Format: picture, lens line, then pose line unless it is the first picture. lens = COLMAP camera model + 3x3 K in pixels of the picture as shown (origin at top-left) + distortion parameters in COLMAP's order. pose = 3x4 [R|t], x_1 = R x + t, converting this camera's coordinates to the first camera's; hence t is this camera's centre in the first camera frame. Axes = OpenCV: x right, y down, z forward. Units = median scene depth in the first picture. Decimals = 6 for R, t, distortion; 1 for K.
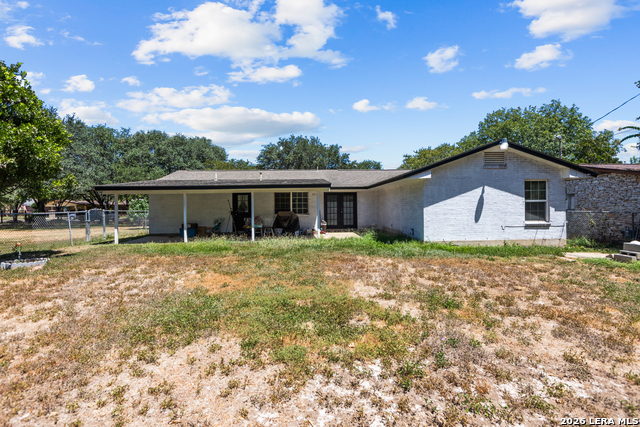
lens RADIAL K [[300.0, 0, 320.0], [0, 300.0, 213.5], [0, 0, 1]] dist [-0.001486, -0.000075]
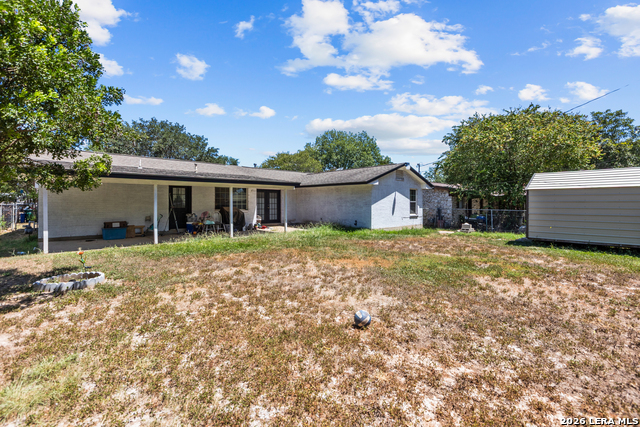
lens RADIAL K [[300.0, 0, 320.0], [0, 300.0, 213.5], [0, 0, 1]] dist [-0.001486, -0.000075]
pose [[0.752227, -0.009522, 0.658835, -0.529363], [-0.001124, 0.999876, 0.015733, -0.001603], [-0.658903, -0.012576, 0.752123, 0.071672]]
